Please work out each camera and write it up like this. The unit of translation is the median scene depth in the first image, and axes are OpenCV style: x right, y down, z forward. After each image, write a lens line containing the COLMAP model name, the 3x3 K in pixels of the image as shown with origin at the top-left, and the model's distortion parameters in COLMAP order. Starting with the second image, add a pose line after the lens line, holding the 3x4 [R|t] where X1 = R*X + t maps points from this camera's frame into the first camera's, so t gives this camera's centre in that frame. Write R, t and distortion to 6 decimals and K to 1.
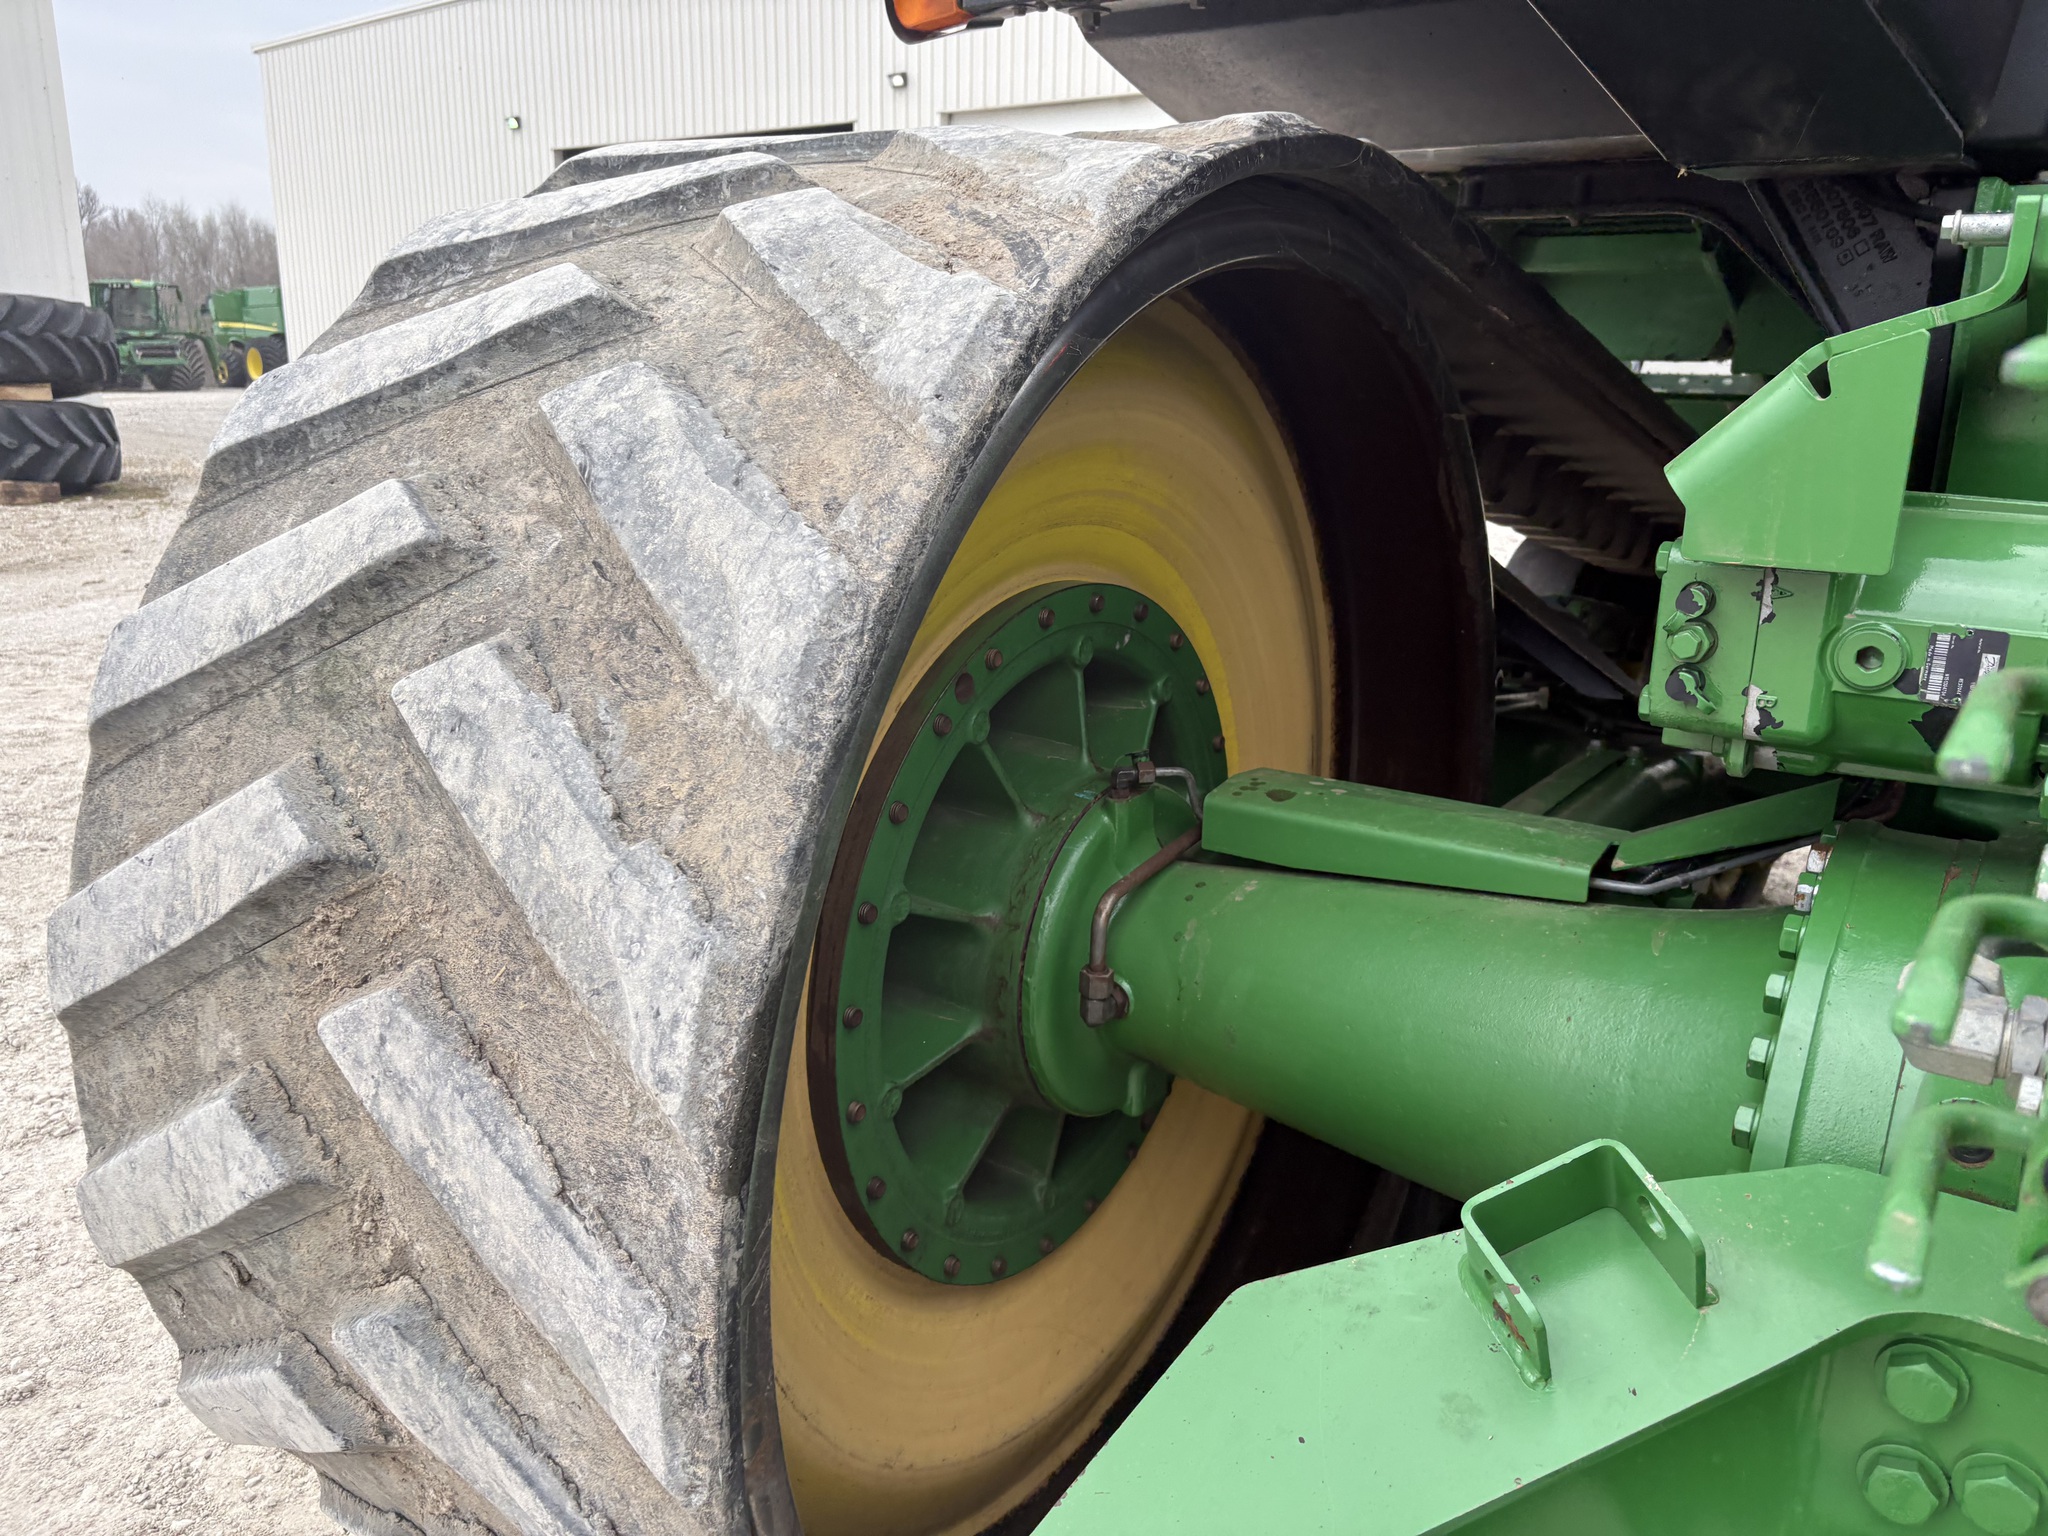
lens RADIAL K [[1607.9, 0, 1012.5], [0, 1607.9, 784.3], [0, 0, 1]] dist [0.061870, -0.119216]
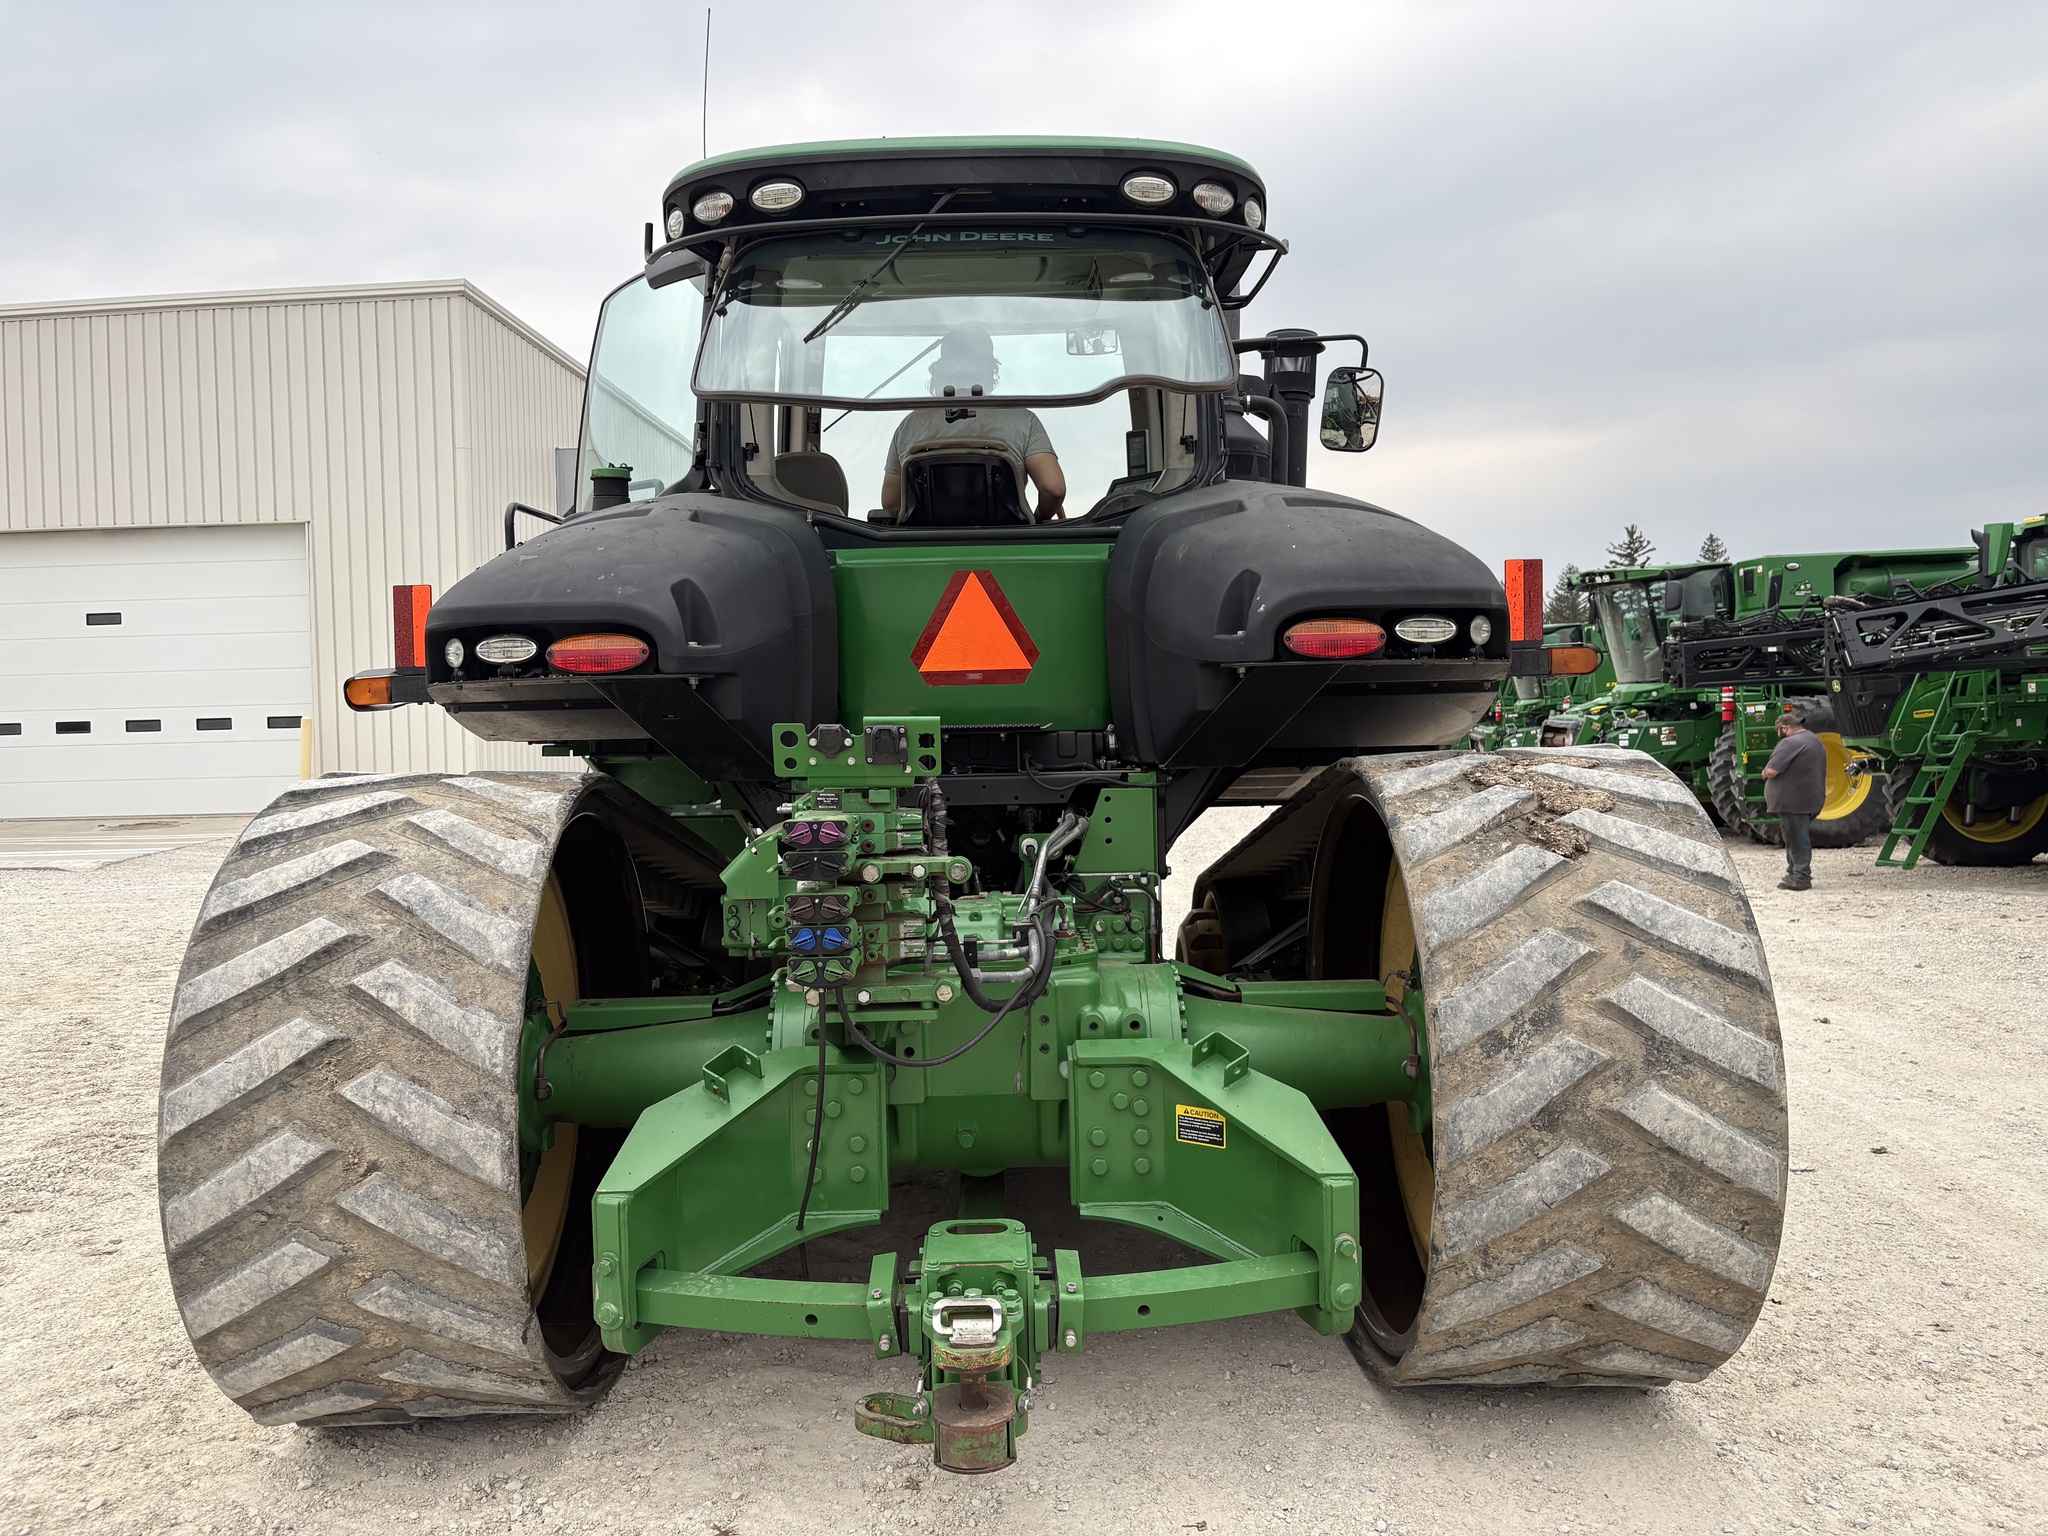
lens RADIAL K [[1557.1, 0, 1050.0], [0, 1557.1, 754.8], [0, 0, 1]] dist [0.024327, -0.021499]
pose [[0.809145, -0.046559, 0.585762, -1.012238], [0.191435, 0.963358, -0.187868, 0.335236], [-0.555552, 0.264148, 0.788409, -2.195657]]
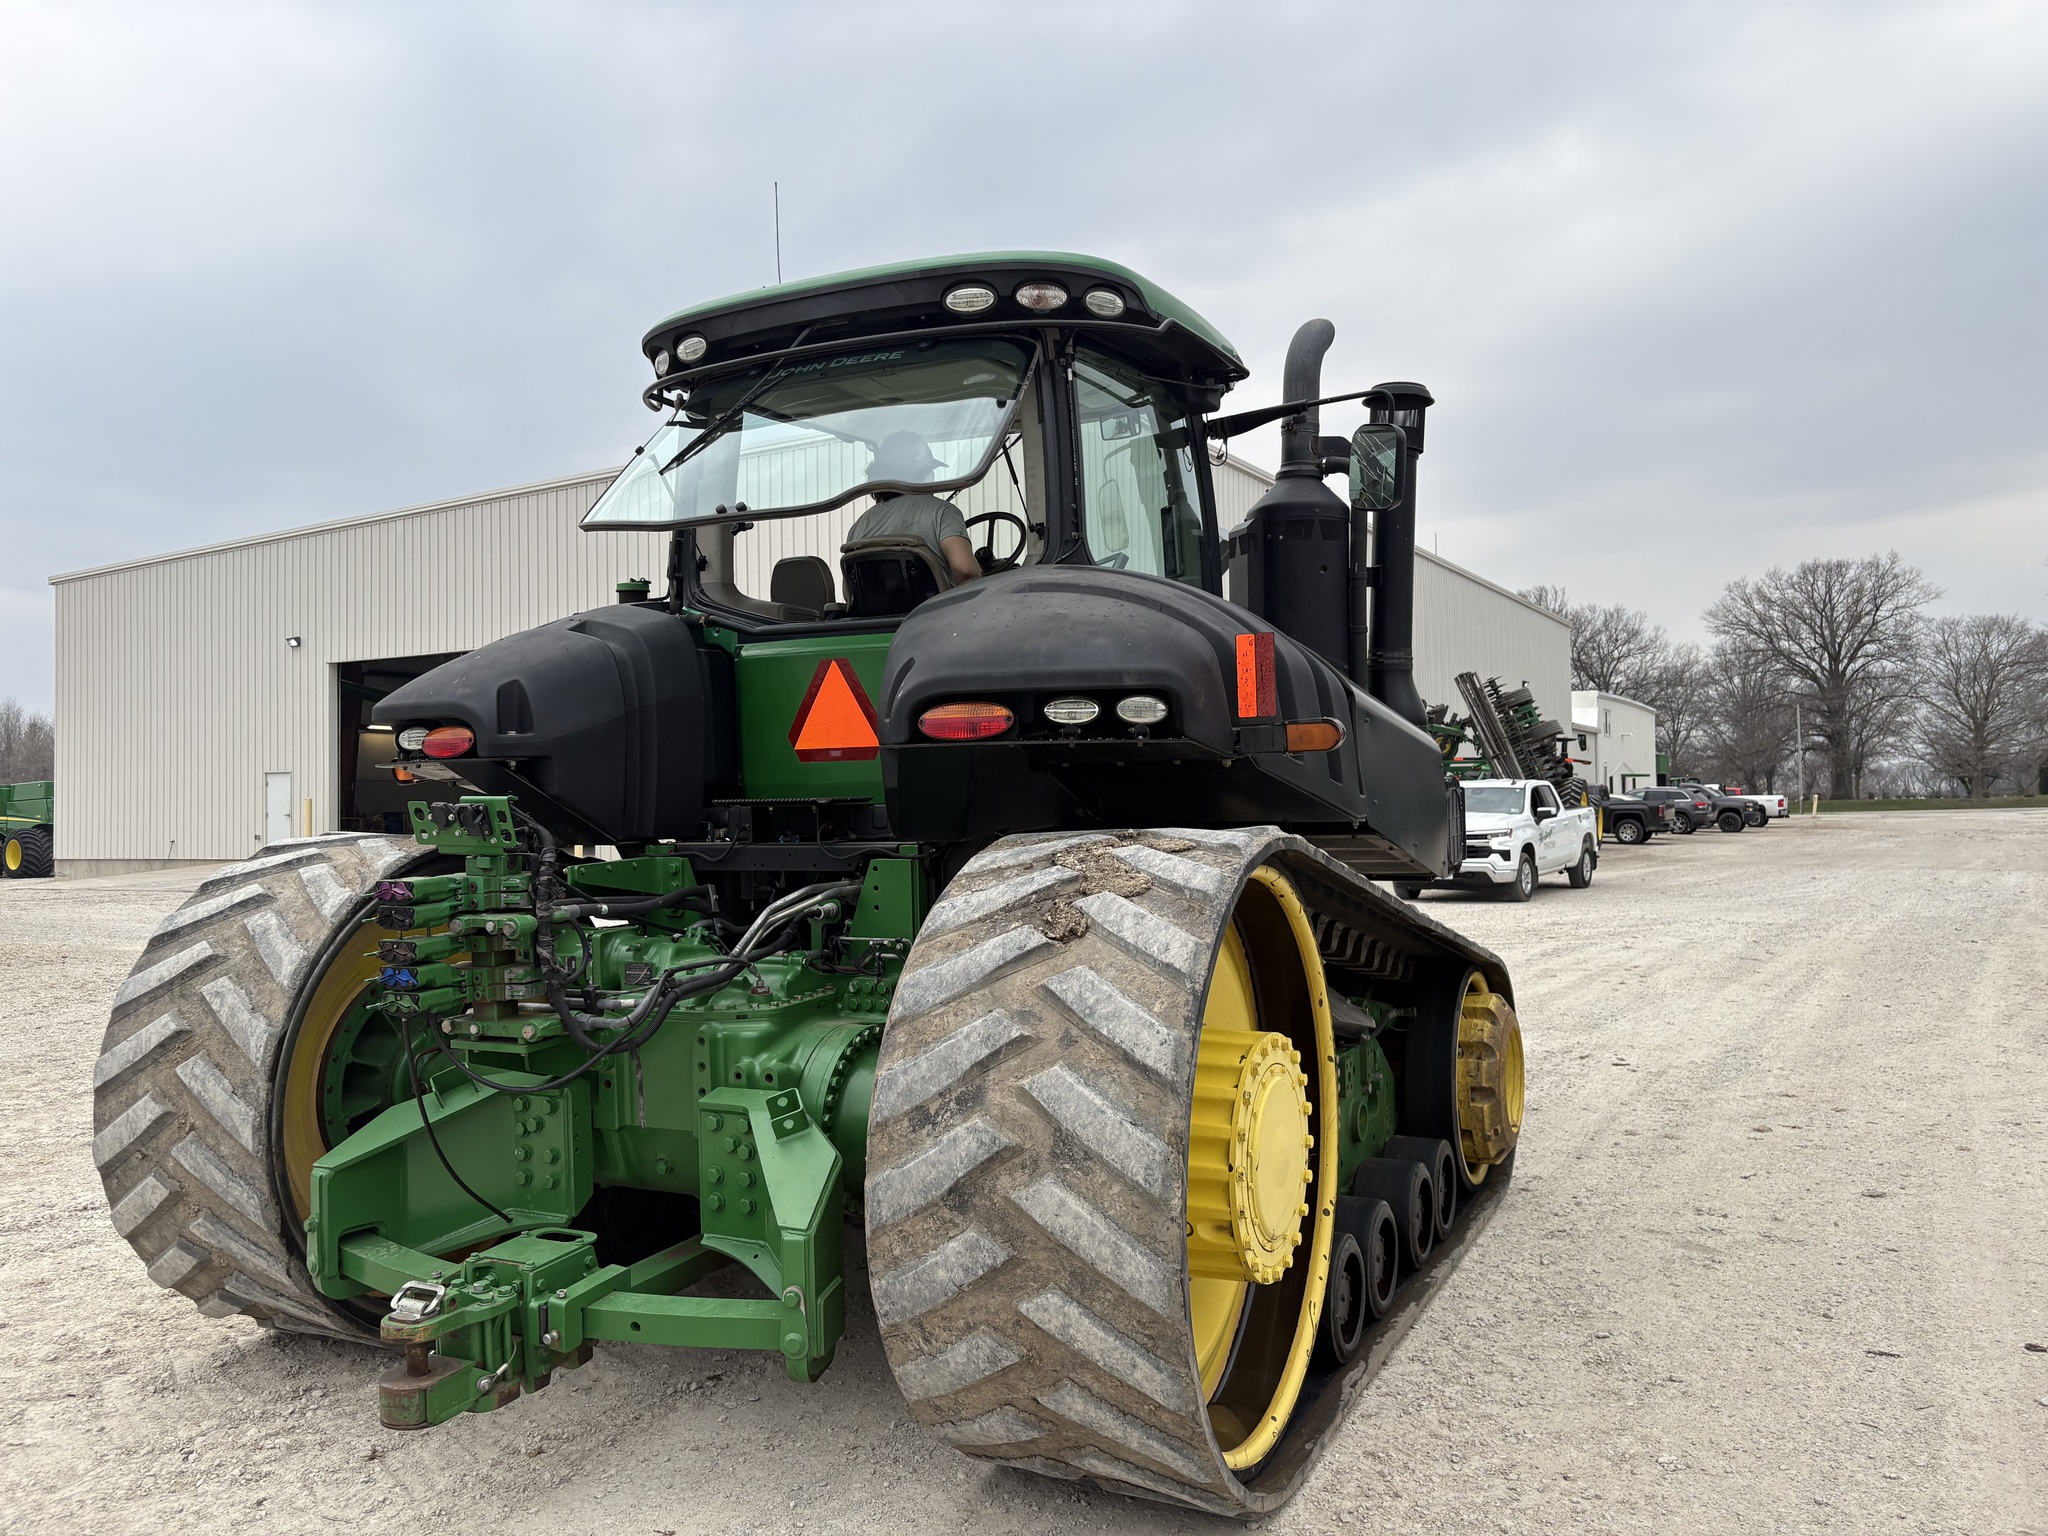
lens RADIAL K [[1535.4, 0, 1016.5], [0, 1535.4, 748.2], [0, 0, 1]] dist [0.062113, -0.071360]
pose [[0.988433, -0.030339, 0.148590, 1.116208], [0.072979, 0.954037, -0.290666, 0.661563], [-0.132942, 0.298148, 0.945217, -3.244747]]
